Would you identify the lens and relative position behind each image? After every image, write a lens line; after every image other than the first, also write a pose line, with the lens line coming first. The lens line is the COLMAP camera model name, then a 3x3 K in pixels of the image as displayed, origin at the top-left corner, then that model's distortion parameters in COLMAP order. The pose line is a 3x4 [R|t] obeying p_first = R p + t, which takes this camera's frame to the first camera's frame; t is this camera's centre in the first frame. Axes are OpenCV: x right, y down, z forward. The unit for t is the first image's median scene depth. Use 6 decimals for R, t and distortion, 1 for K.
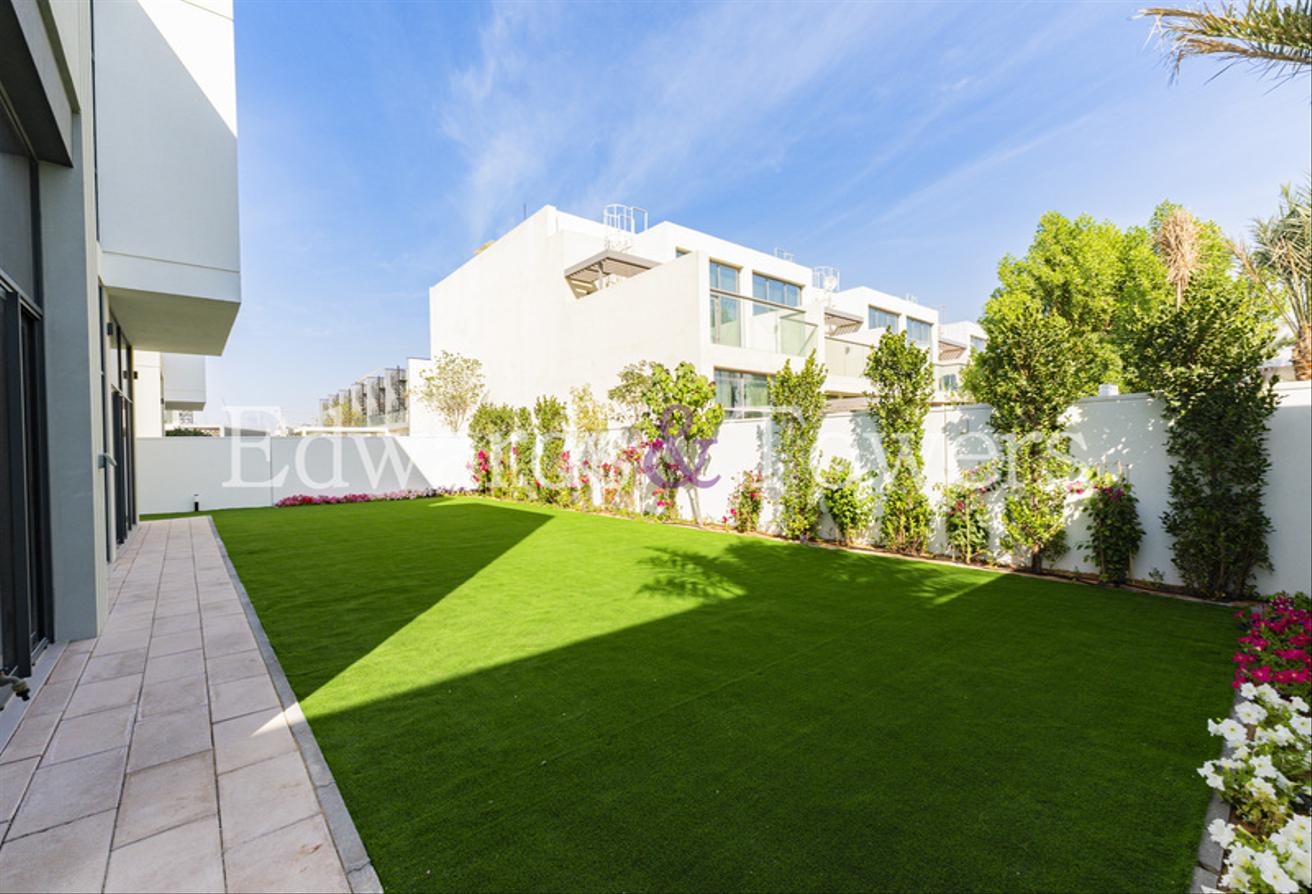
lens RADIAL K [[539.4, 0, 656.0], [0, 539.4, 447.0], [0, 0, 1]] dist [0.003969, 0.000354]
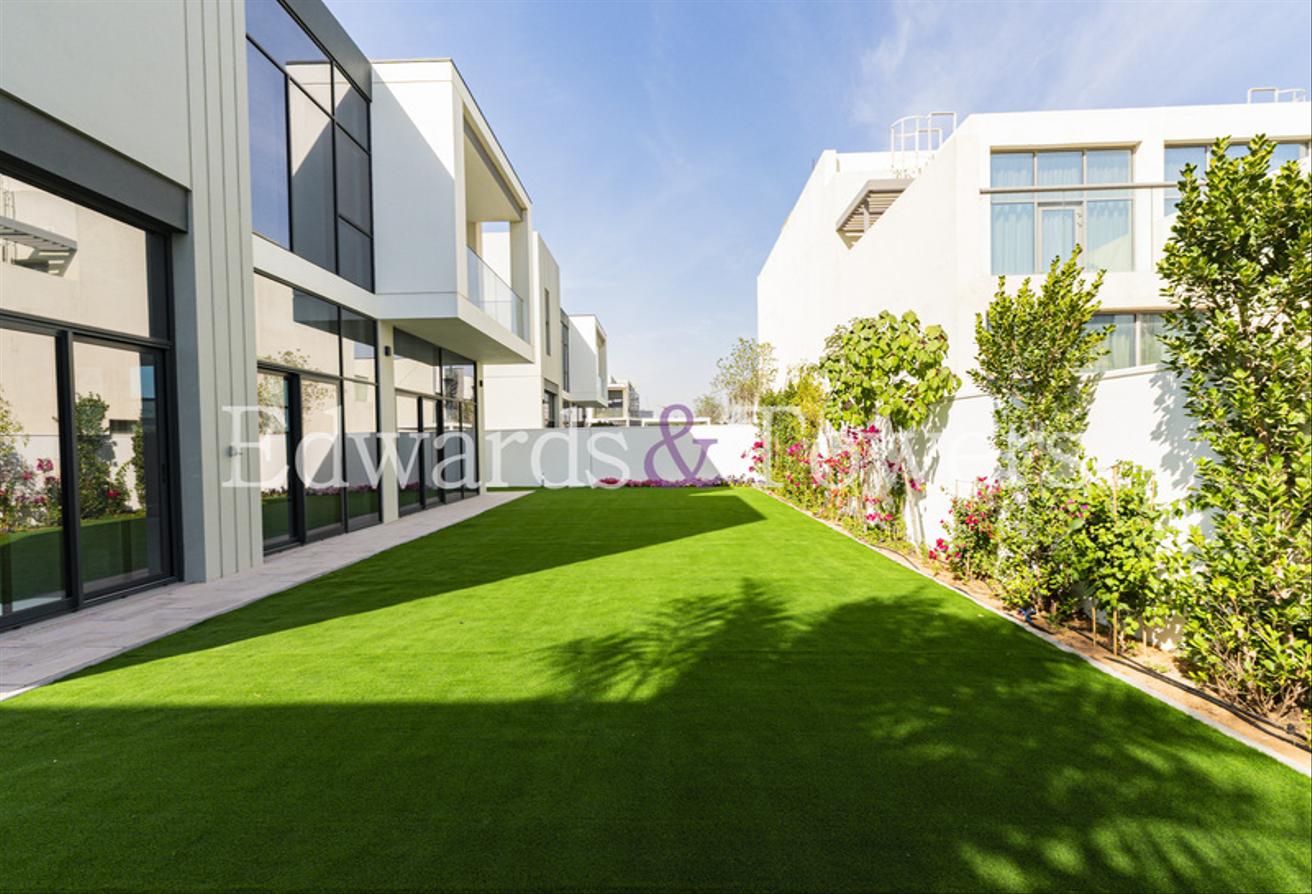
lens RADIAL K [[539.4, 0, 656.0], [0, 539.4, 447.0], [0, 0, 1]] dist [0.003969, 0.000354]
pose [[0.753299, 0.012261, -0.657564, 0.365397], [0.003169, 0.999747, 0.022271, -0.004828], [0.657671, -0.018861, 0.753069, 0.393166]]
